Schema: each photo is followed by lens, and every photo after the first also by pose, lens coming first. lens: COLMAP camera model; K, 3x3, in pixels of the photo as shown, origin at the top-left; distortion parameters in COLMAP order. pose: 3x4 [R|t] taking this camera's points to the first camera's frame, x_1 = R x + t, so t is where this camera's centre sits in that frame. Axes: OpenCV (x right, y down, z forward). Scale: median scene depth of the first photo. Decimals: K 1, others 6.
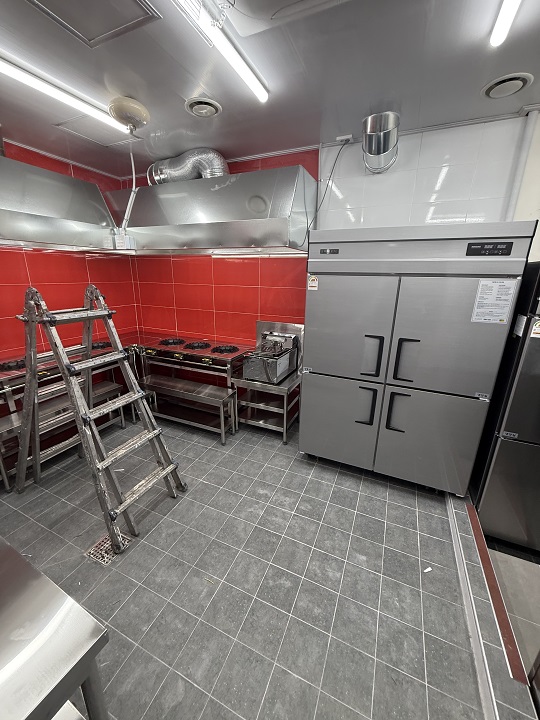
lens RADIAL K [[285.2, 0, 269.6], [0, 285.2, 359.2], [0, 0, 1]] dist [0.001436, -0.000368]
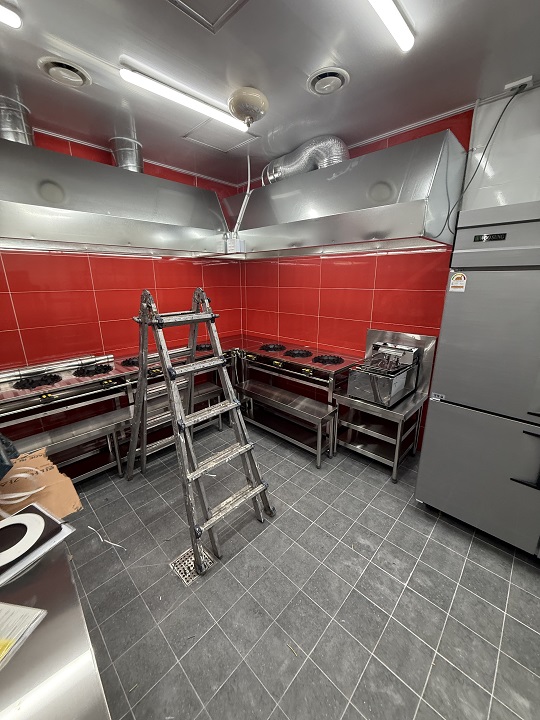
lens RADIAL K [[285.2, 0, 270.3], [0, 285.2, 359.0], [0, 0, 1]] dist [0.001436, -0.000368]
pose [[0.941419, 0.071940, -0.329476, -0.045022], [-0.077826, 0.996956, -0.004692, -0.025773], [0.328135, 0.030059, 0.944152, 0.139047]]
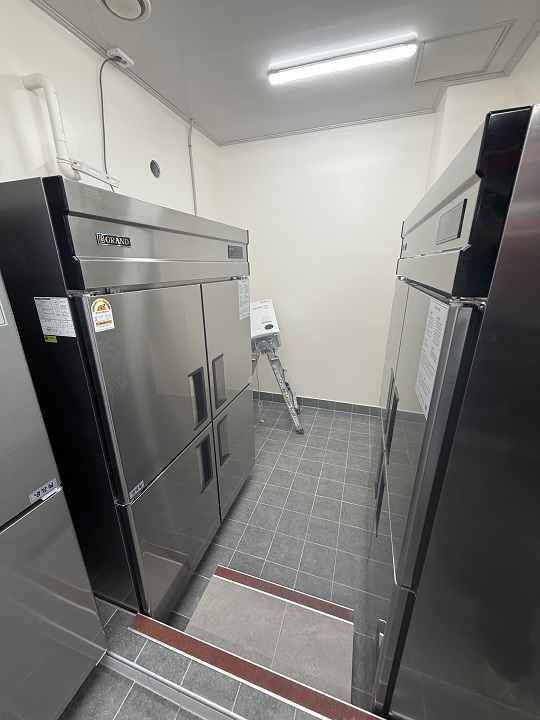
lens RADIAL K [[285.2, 0, 270.5], [0, 285.2, 360.4], [0, 0, 1]] dist [0.001436, -0.000368]
pose [[-0.107235, -0.333393, 0.936670, -0.268555], [0.288978, 0.890978, 0.350213, -0.266045], [-0.951311, 0.308232, 0.000799, 0.741298]]
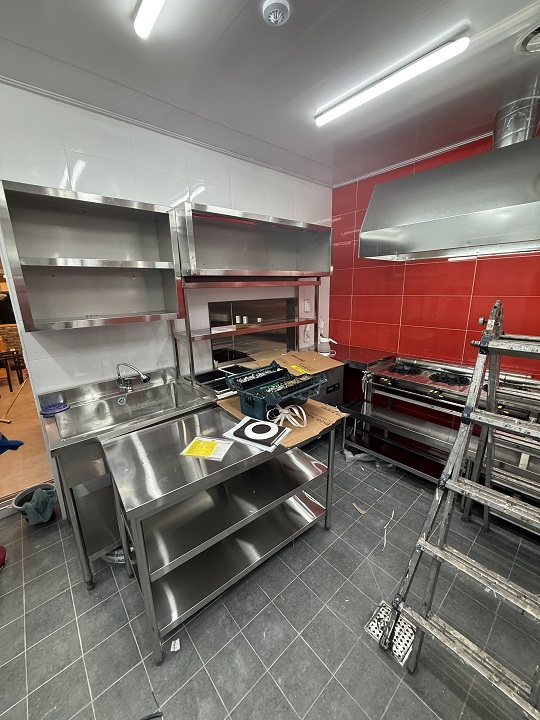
lens RADIAL K [[285.2, 0, 269.7], [0, 285.2, 361.2], [0, 0, 1]] dist [0.001436, -0.000368]
pose [[-0.419052, 0.220101, -0.880881, 0.087004], [-0.244137, 0.907130, 0.342801, -0.159168], [0.874524, 0.358707, -0.326400, 0.566516]]
